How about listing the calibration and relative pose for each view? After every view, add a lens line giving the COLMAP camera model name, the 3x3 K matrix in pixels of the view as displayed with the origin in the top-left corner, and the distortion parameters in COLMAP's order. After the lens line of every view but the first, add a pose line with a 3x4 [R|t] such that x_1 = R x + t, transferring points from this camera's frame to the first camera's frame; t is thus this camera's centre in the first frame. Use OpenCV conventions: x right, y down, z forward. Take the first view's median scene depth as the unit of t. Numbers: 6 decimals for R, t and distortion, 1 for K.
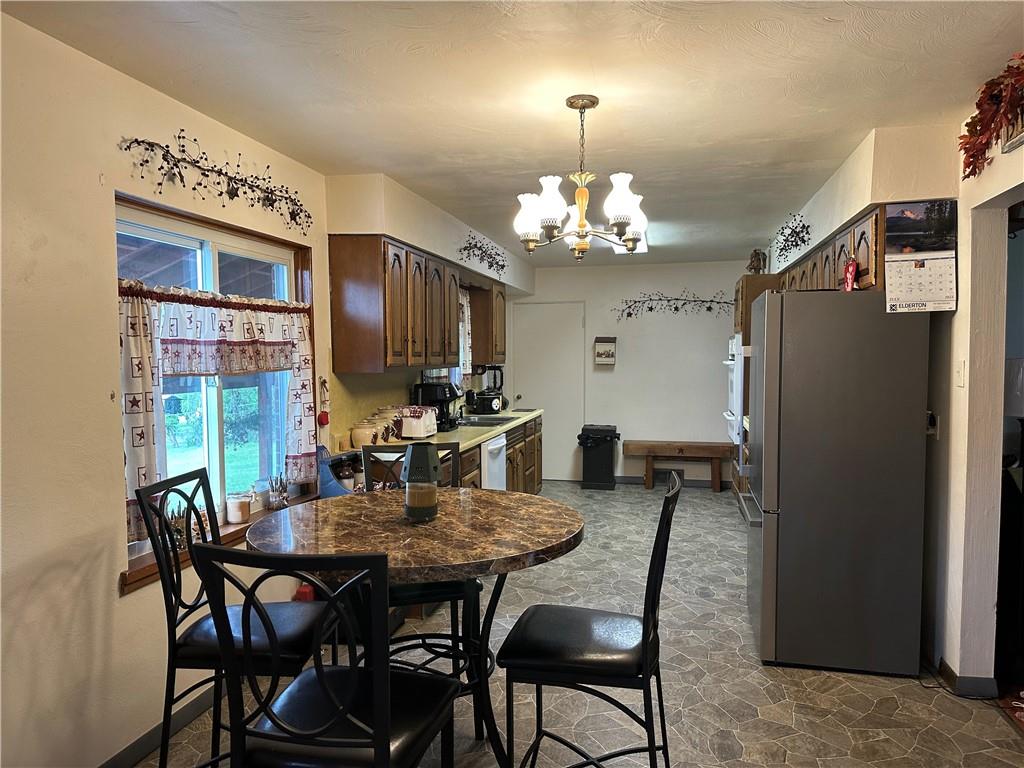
lens RADIAL K [[715.8, 0, 512.0], [0, 715.8, 384.0], [0, 0, 1]] dist [0.159513, -0.247776]
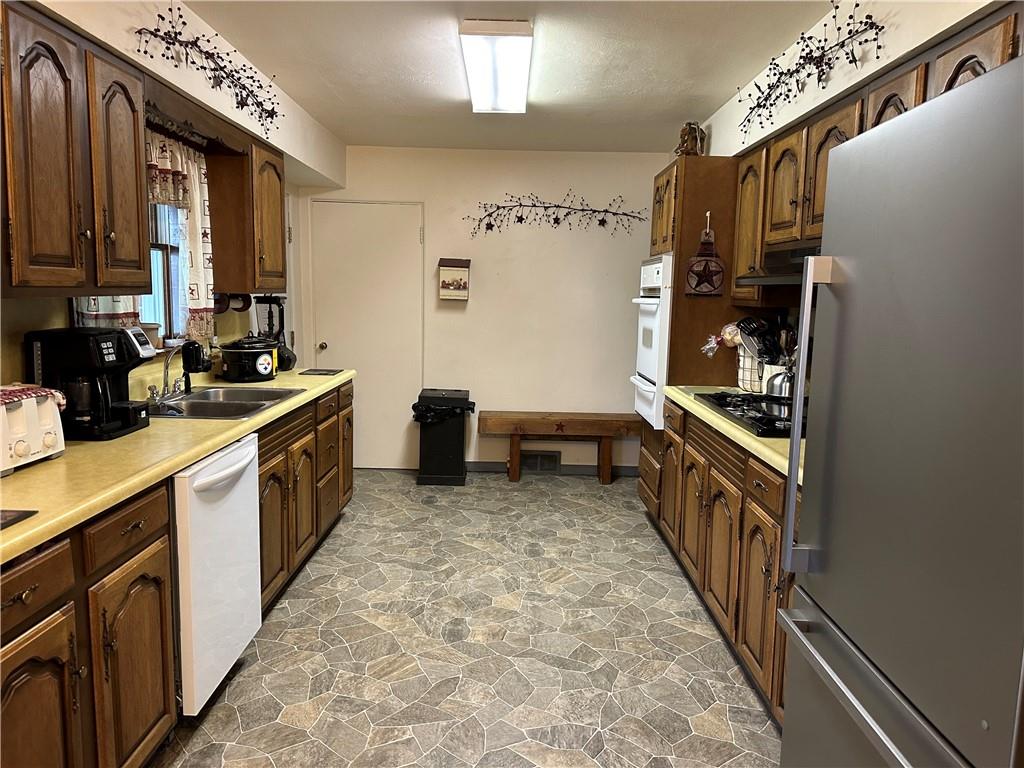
lens RADIAL K [[715.8, 0, 512.0], [0, 715.8, 384.0], [0, 0, 1]] dist [0.159513, -0.247776]
pose [[0.975753, -0.002101, 0.218863, 0.040205], [-0.017023, 0.996196, 0.085458, -0.008217], [-0.218210, -0.087112, 0.972006, 0.371491]]
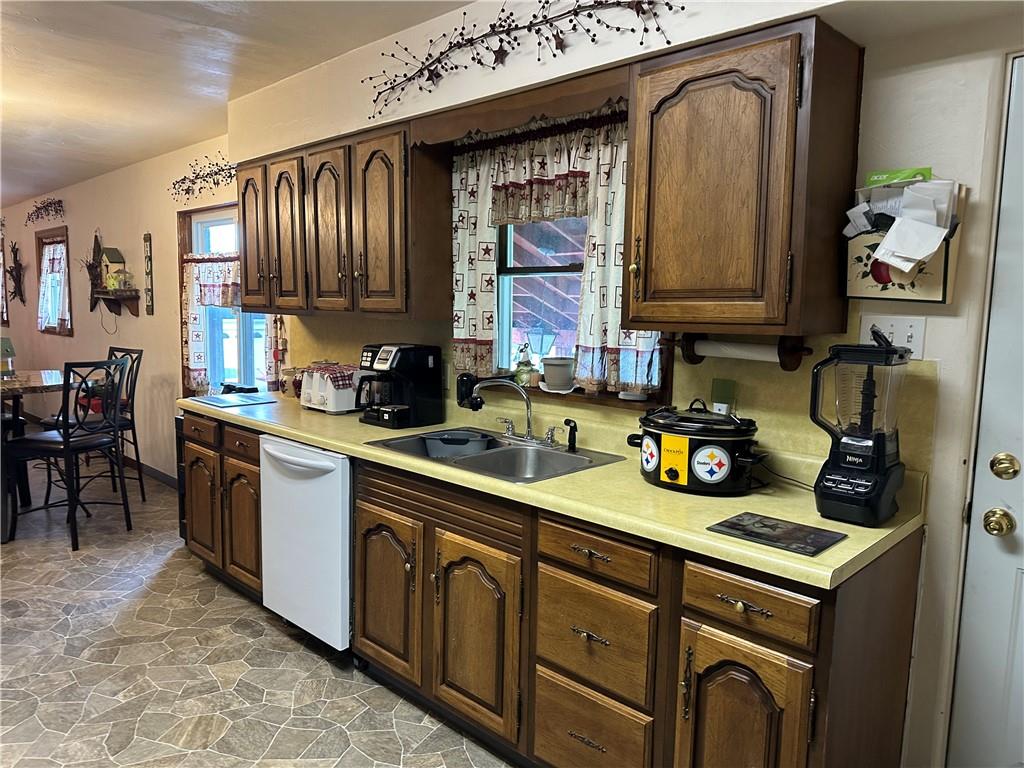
lens RADIAL K [[715.8, 0, 512.0], [0, 715.8, 384.0], [0, 0, 1]] dist [0.159513, -0.247776]
pose [[-0.522813, 0.094019, -0.847247, 0.267971], [-0.046258, 0.989306, 0.138328, -0.041907], [0.851192, 0.111511, -0.512872, 1.045515]]
